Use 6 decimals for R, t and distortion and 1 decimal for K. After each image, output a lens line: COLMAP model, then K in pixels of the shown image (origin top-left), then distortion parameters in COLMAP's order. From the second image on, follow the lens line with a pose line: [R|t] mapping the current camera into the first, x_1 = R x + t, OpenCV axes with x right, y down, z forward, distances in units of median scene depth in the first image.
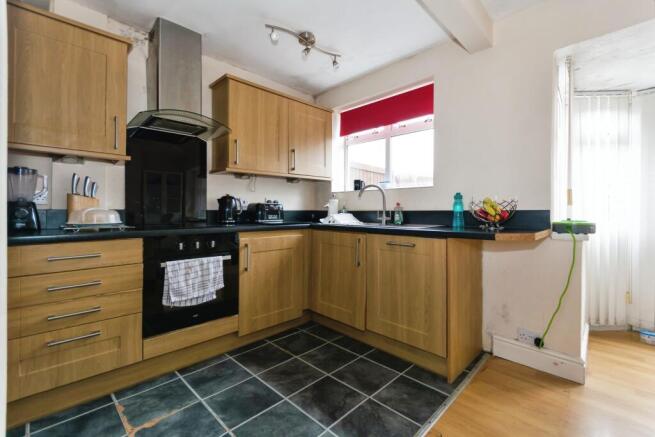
lens RADIAL K [[299.4, 0, 327.3], [0, 299.4, 215.0], [0, 0, 1]] dist [-0.003988, -0.000038]
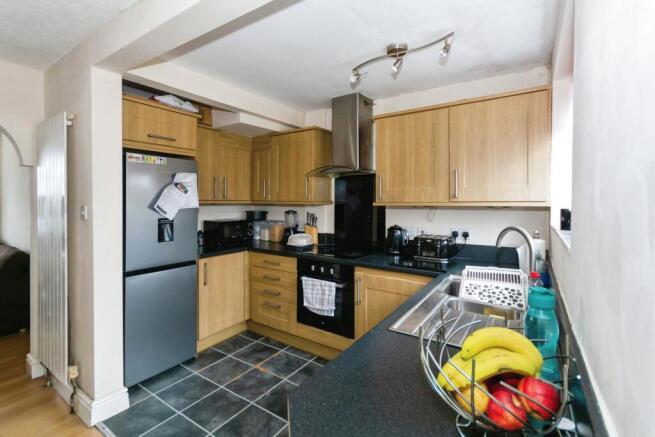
lens RADIAL K [[299.4, 0, 332.1], [0, 299.4, 201.7], [0, 0, 1]] dist [-0.003988, -0.000038]
pose [[0.181706, 0.013711, -0.983257, 0.855503], [-0.008766, 0.999886, 0.012323, -0.212143], [0.983314, 0.006380, 0.181806, 0.803907]]
